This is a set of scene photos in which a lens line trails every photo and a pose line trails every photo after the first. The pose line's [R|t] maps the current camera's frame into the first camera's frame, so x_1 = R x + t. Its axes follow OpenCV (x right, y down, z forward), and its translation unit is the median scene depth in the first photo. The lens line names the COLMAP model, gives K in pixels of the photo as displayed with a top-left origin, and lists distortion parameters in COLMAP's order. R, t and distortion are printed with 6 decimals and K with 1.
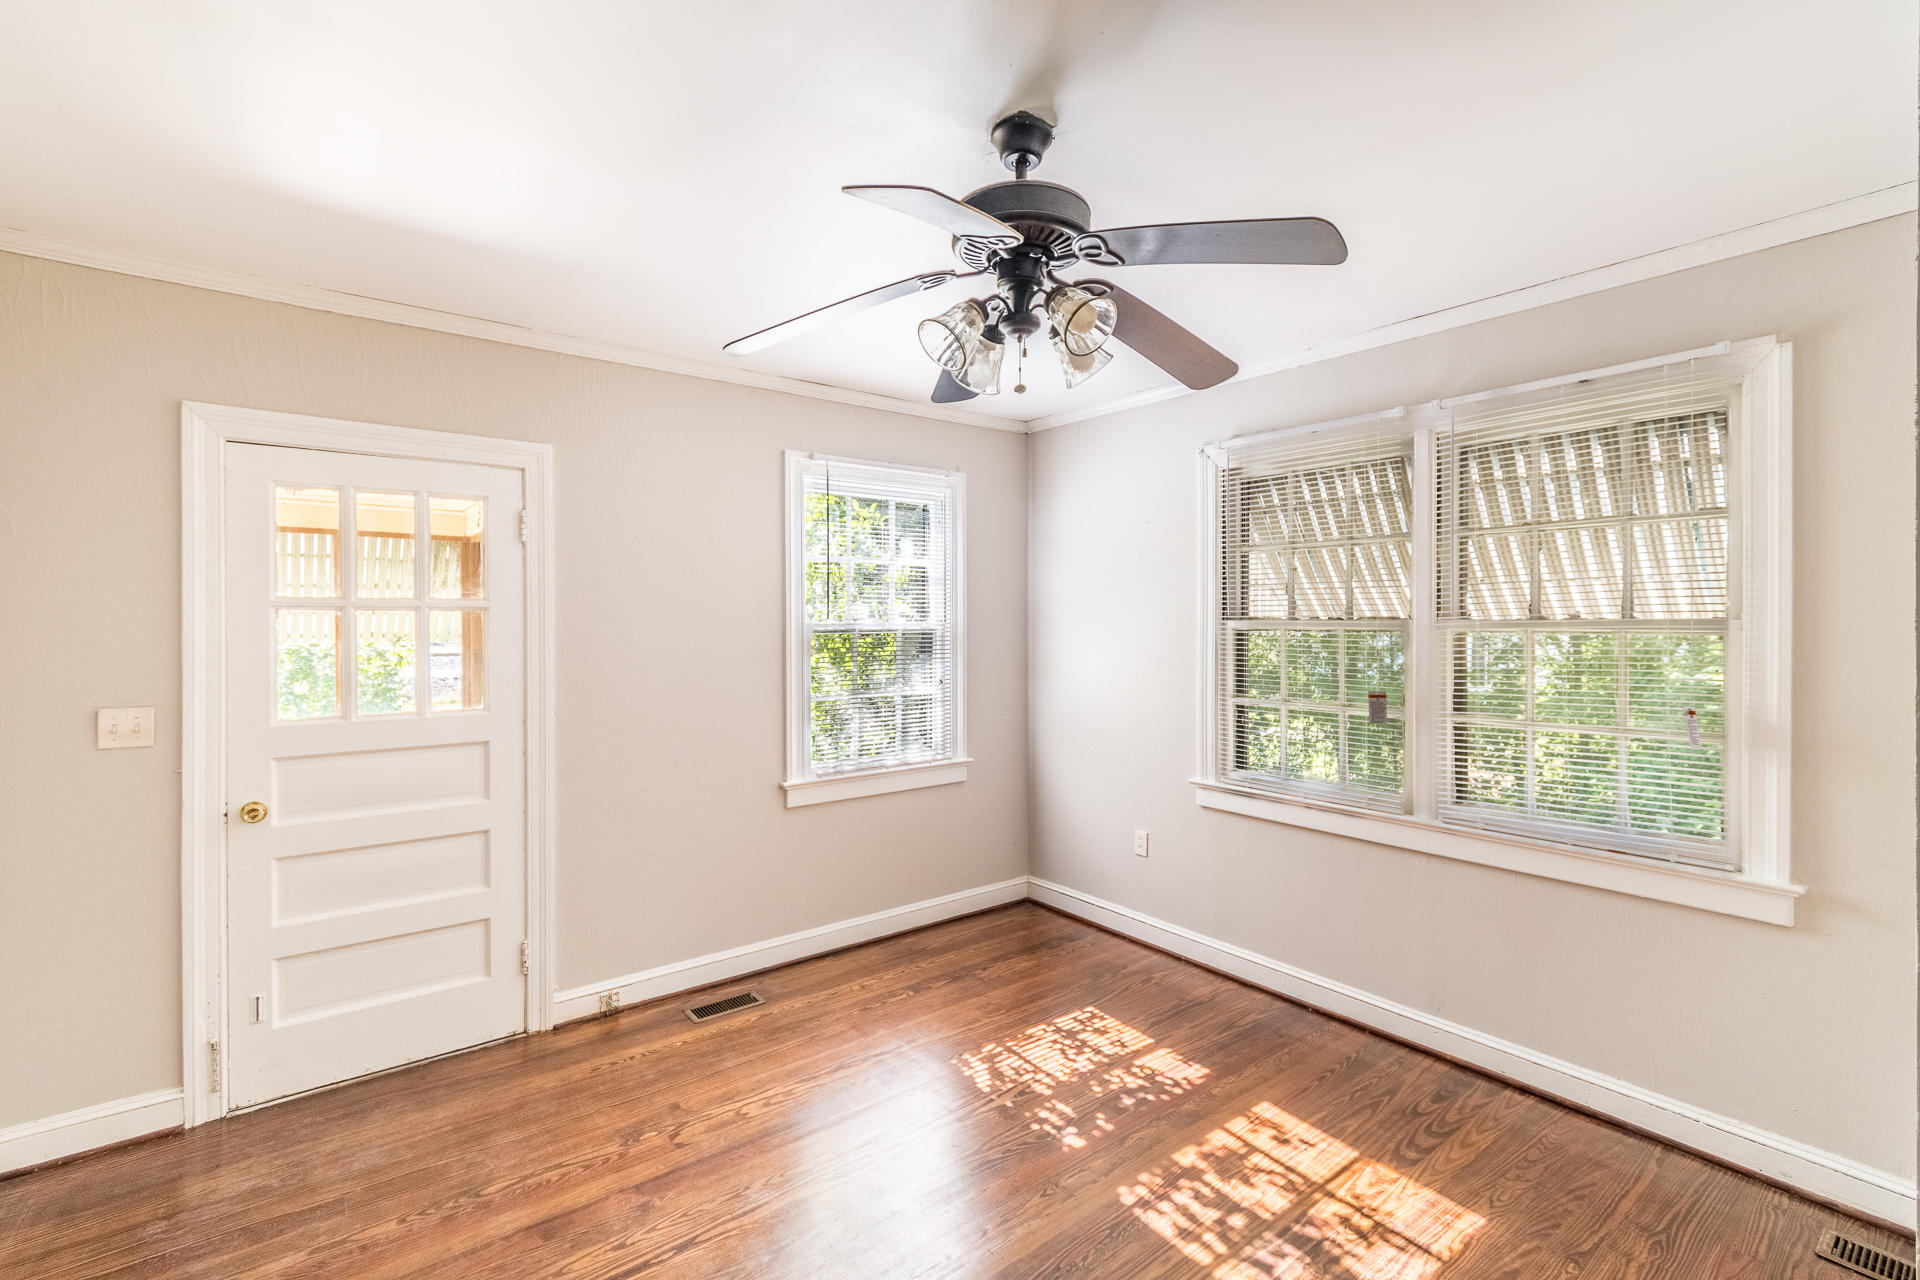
lens RADIAL K [[852.9, 0, 960.4], [0, 852.9, 622.7], [0, 0, 1]] dist [0.000857, -0.000048]
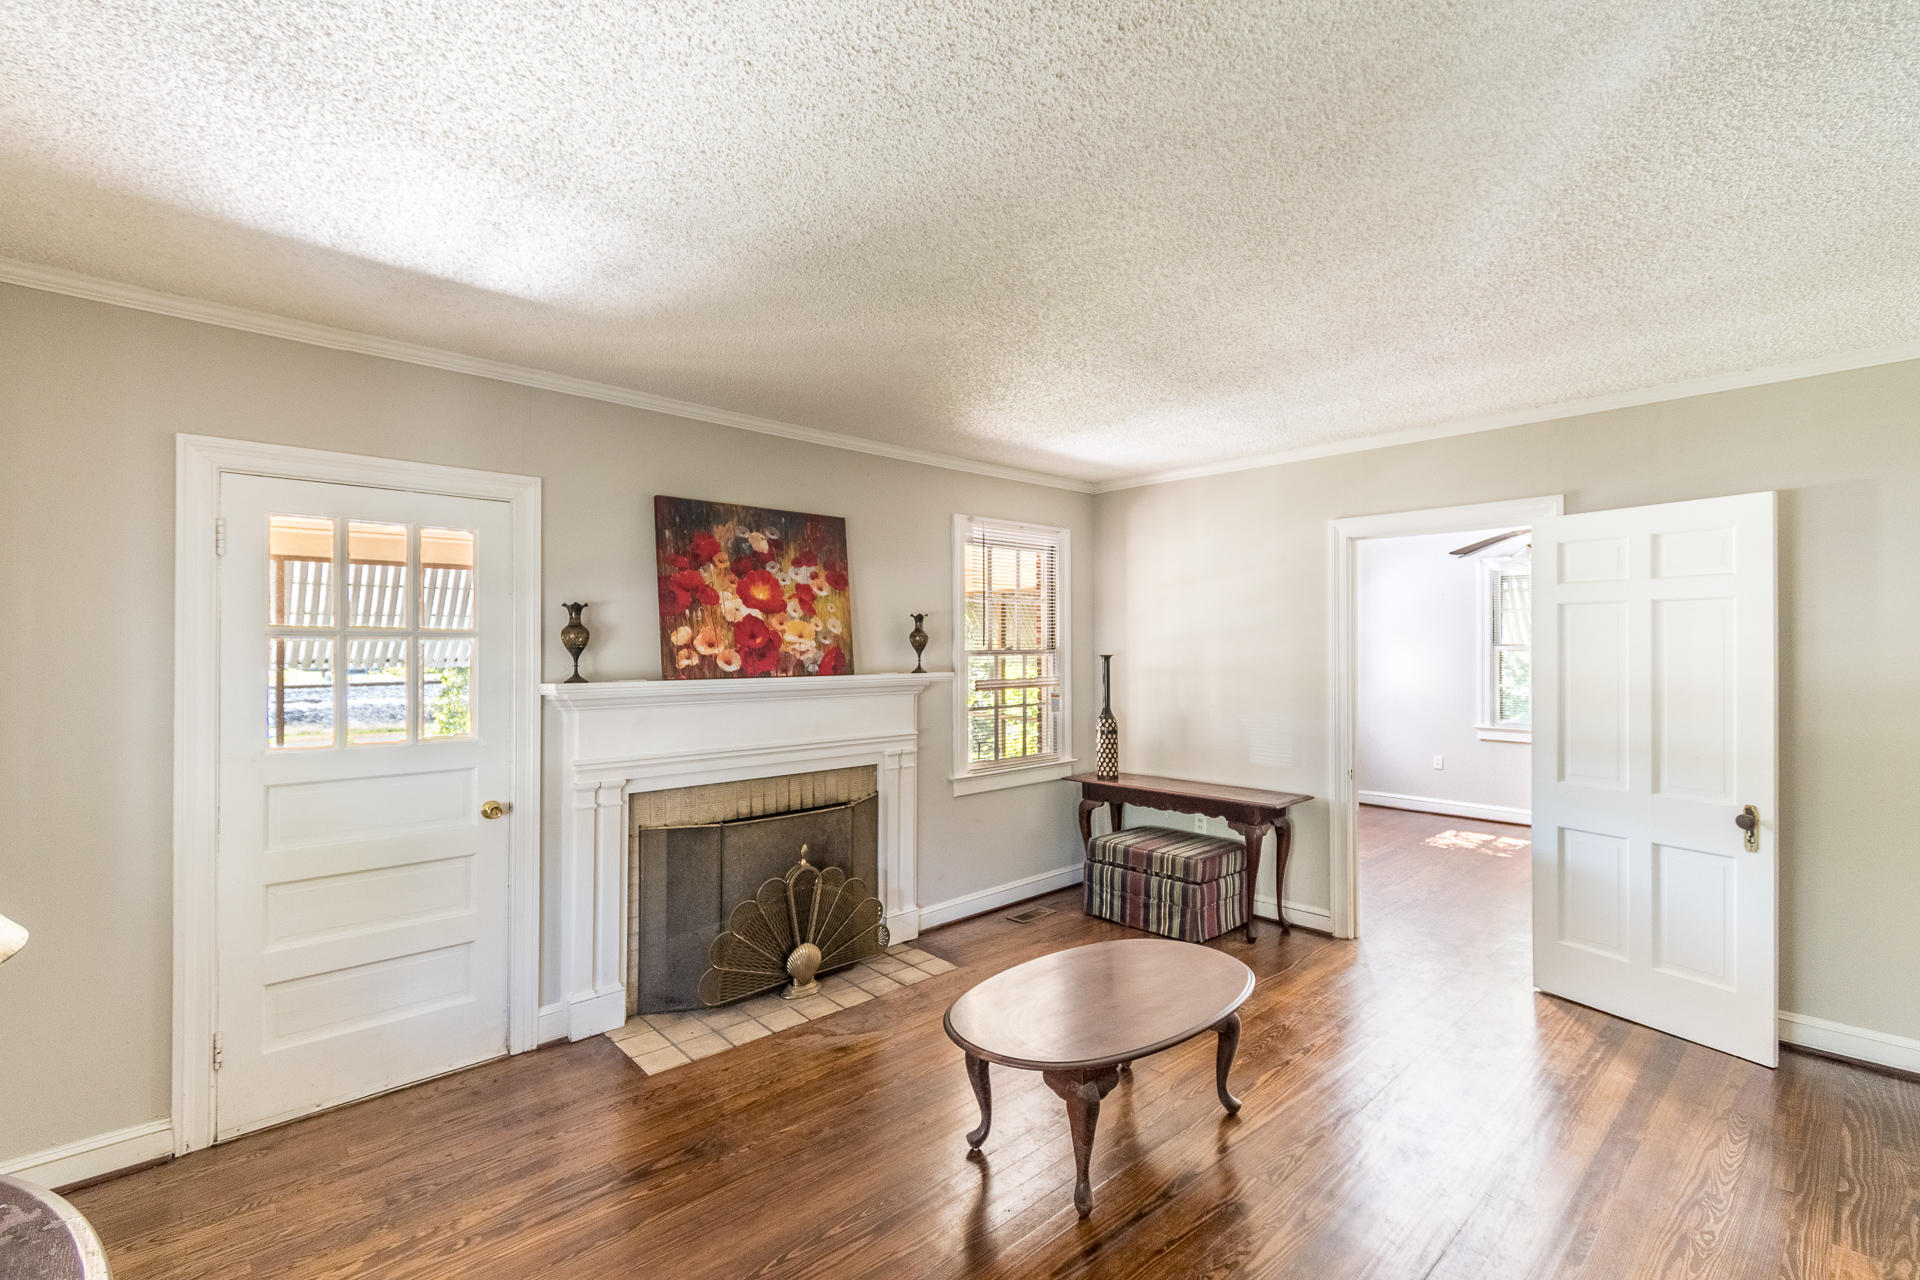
lens RADIAL K [[845.4, 0, 960.0], [0, 845.4, 640.0], [0, 0, 1]] dist [-0.002533, -0.000380]
pose [[0.996325, 0.000841, 0.085654, -0.080506], [0.000063, 0.999944, -0.010556, -0.000440], [-0.085658, 0.010522, 0.996269, -0.067610]]
